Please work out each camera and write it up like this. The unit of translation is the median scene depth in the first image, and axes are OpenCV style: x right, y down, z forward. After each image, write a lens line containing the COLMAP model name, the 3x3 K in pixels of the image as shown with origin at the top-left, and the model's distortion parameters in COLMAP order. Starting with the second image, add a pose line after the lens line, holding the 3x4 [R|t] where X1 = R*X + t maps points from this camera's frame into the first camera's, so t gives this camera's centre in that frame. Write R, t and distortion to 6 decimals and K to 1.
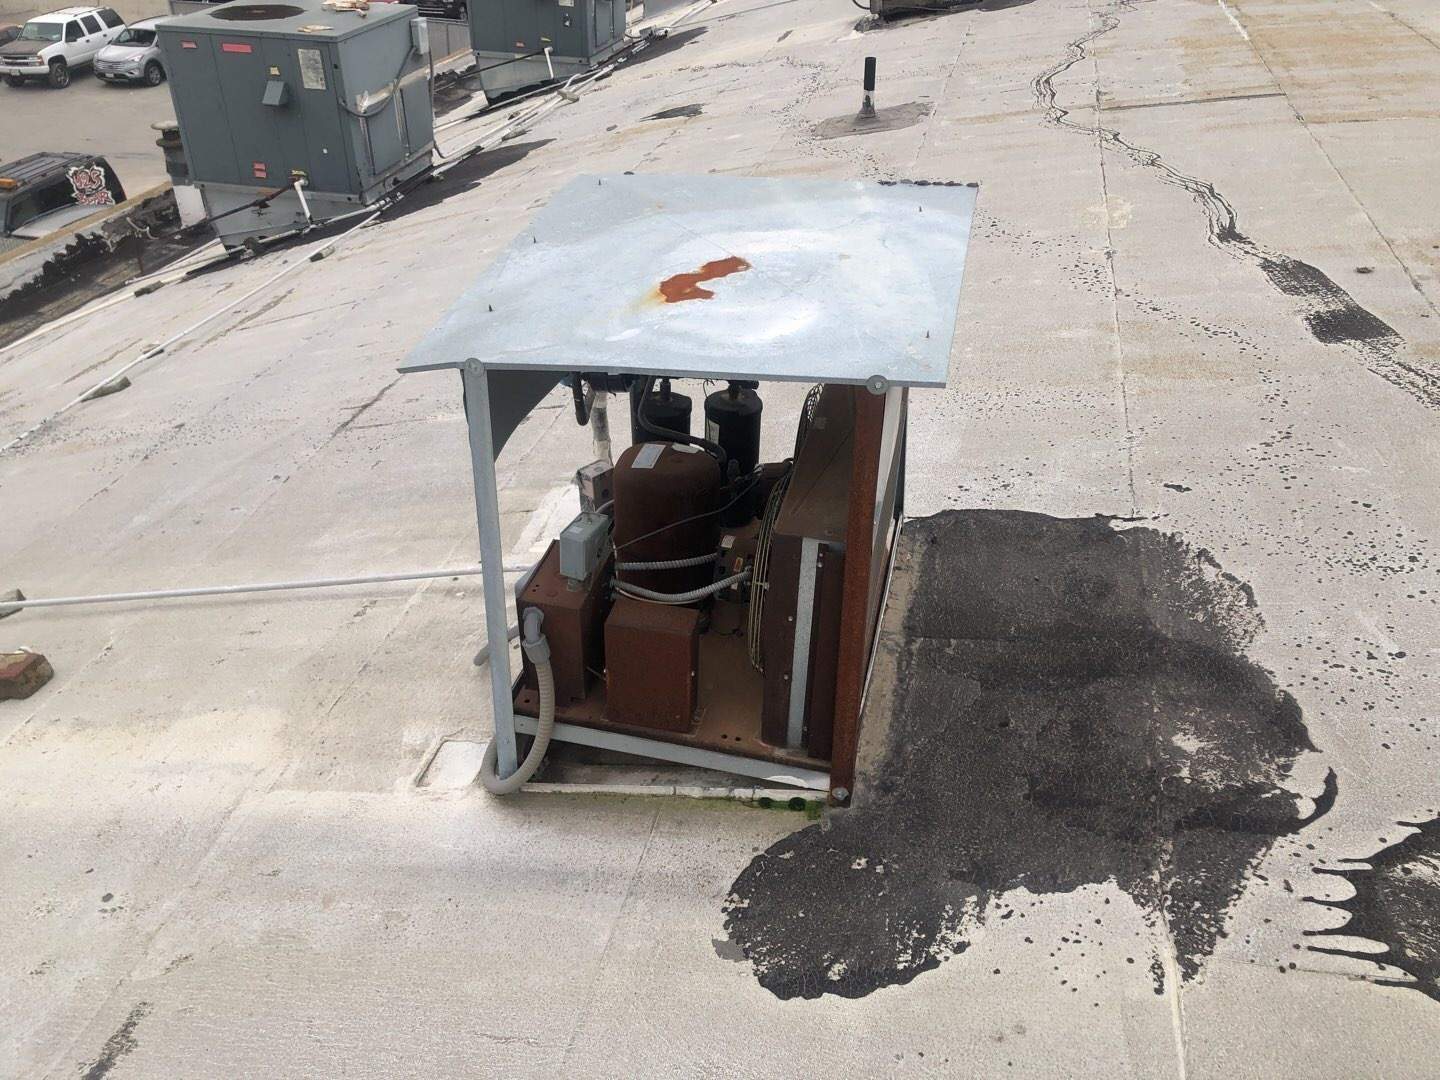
lens RADIAL K [[1171.3, 0, 720.0], [0, 1171.3, 540.0], [0, 0, 1]] dist [0.047201, -0.058541]
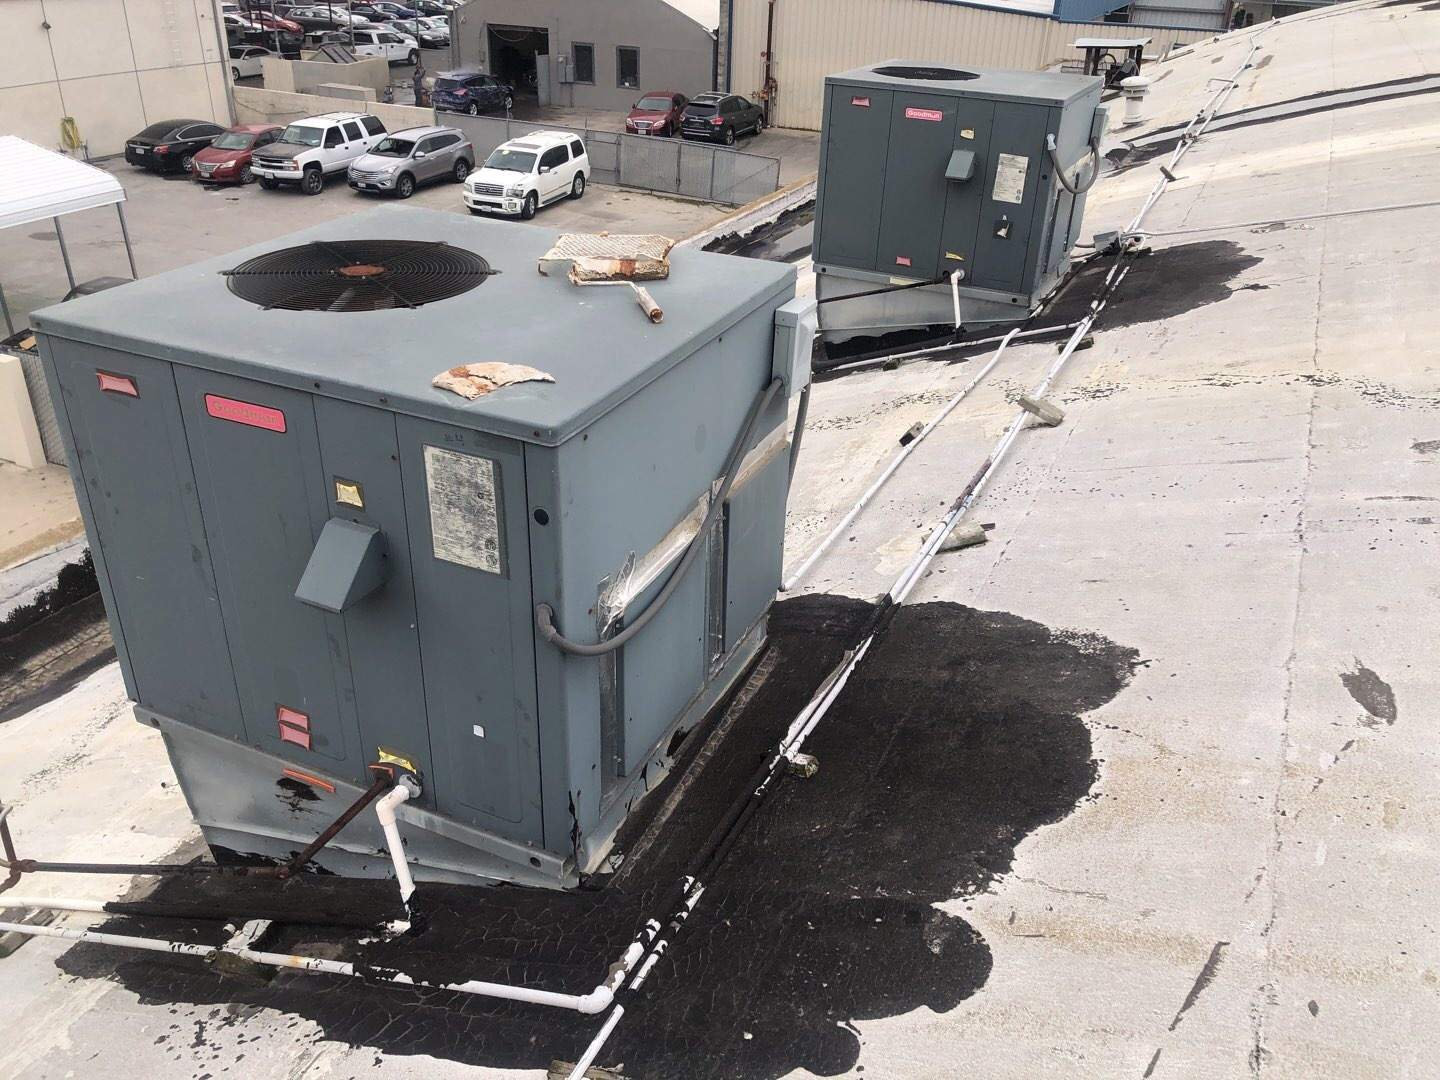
lens RADIAL K [[1170.1, 0, 720.0], [0, 1170.1, 540.0], [0, 0, 1]] dist [0.012736, -0.006323]
pose [[0.979807, 0.110608, -0.166567, -0.089279], [-0.124322, 0.989459, -0.074261, -0.144146], [0.156597, 0.093470, 0.983230, 0.276906]]
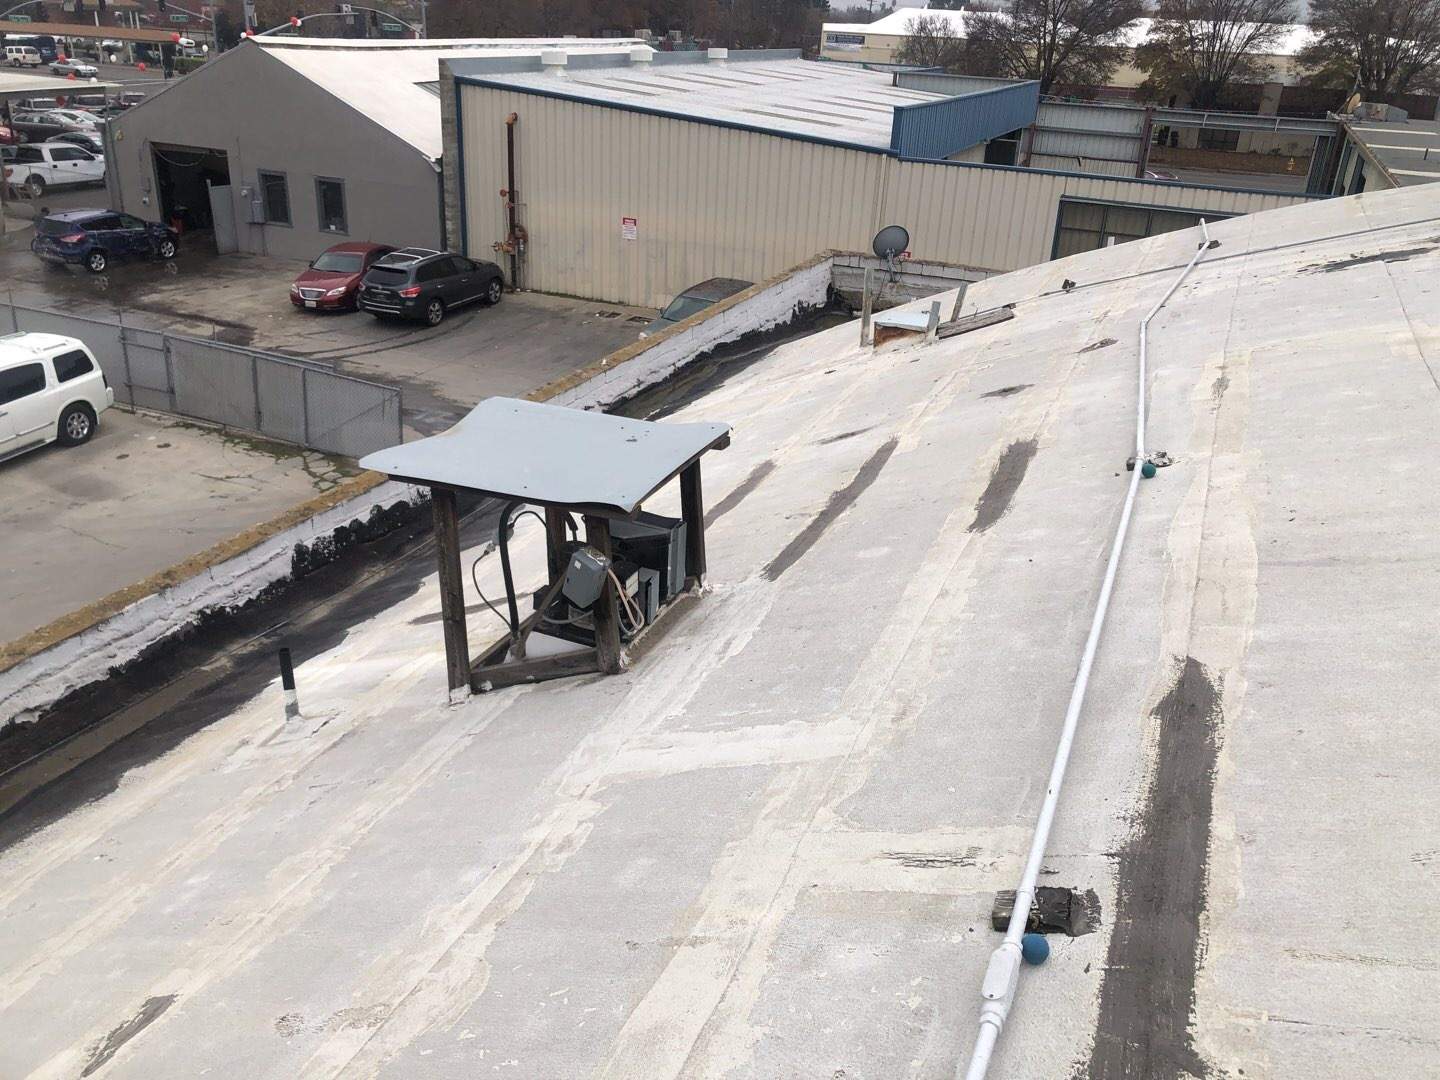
lens RADIAL K [[1171.3, 0, 720.0], [0, 1171.3, 540.0], [0, 0, 1]] dist [0.047201, -0.058541]
pose [[0.986344, 0.097251, -0.132921, 0.077098], [-0.117302, 0.981322, -0.152468, -0.587727], [0.115611, 0.165977, 0.979329, 0.980290]]
